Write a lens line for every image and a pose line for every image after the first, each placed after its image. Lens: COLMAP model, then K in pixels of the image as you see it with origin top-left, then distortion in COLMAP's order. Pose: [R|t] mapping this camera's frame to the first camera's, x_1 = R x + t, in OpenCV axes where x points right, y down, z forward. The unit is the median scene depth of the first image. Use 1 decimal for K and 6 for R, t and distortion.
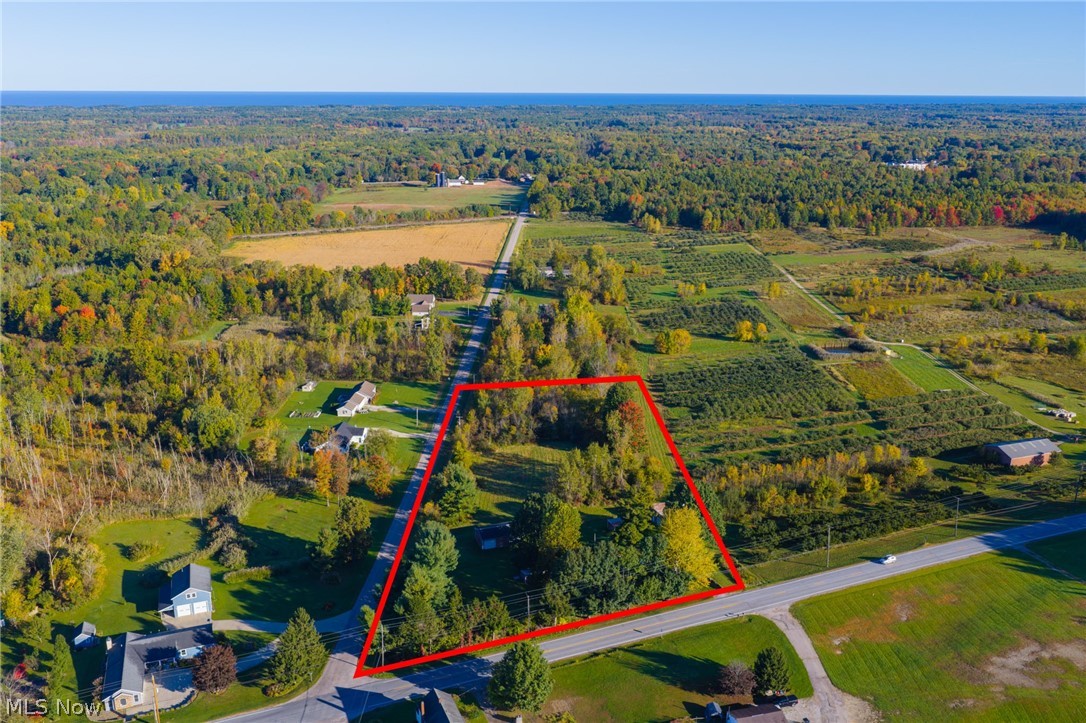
lens RADIAL K [[905.9, 0, 543.0], [0, 905.9, 361.5], [0, 0, 1]] dist [0.008541, -0.004559]
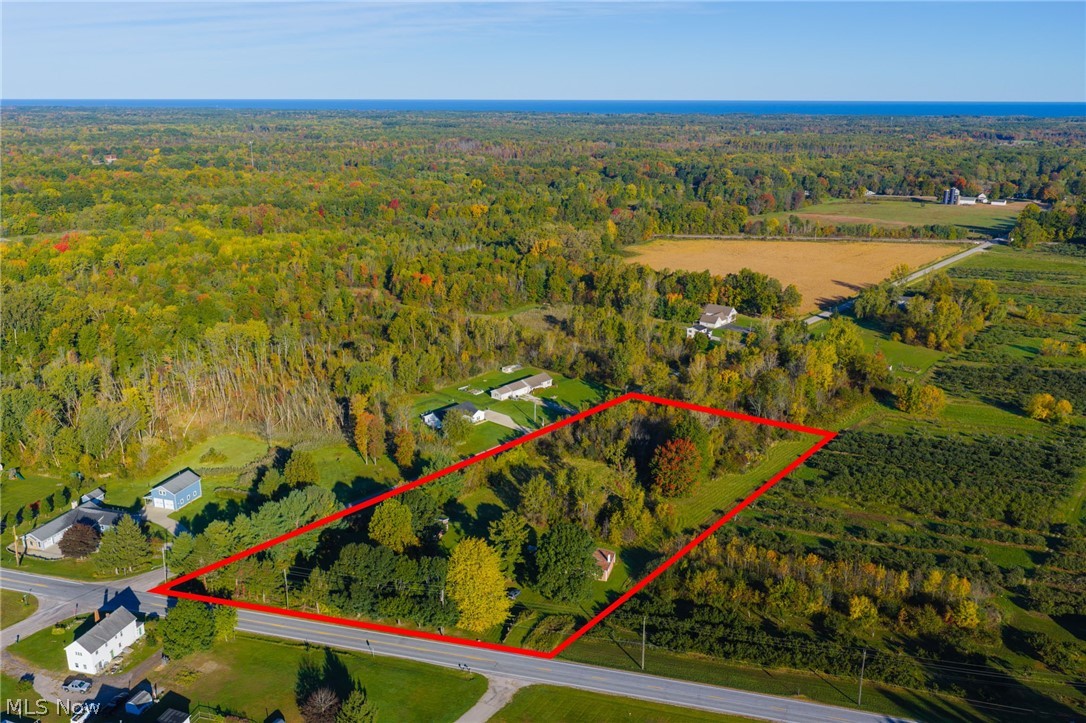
lens RADIAL K [[905.9, 0, 543.0], [0, 905.9, 361.5], [0, 0, 1]] dist [0.008541, -0.004559]
pose [[0.785657, 0.171185, -0.594507, 0.184105], [-0.177148, 0.982967, 0.048935, -0.018212], [0.592757, 0.066870, 0.802600, 0.075614]]
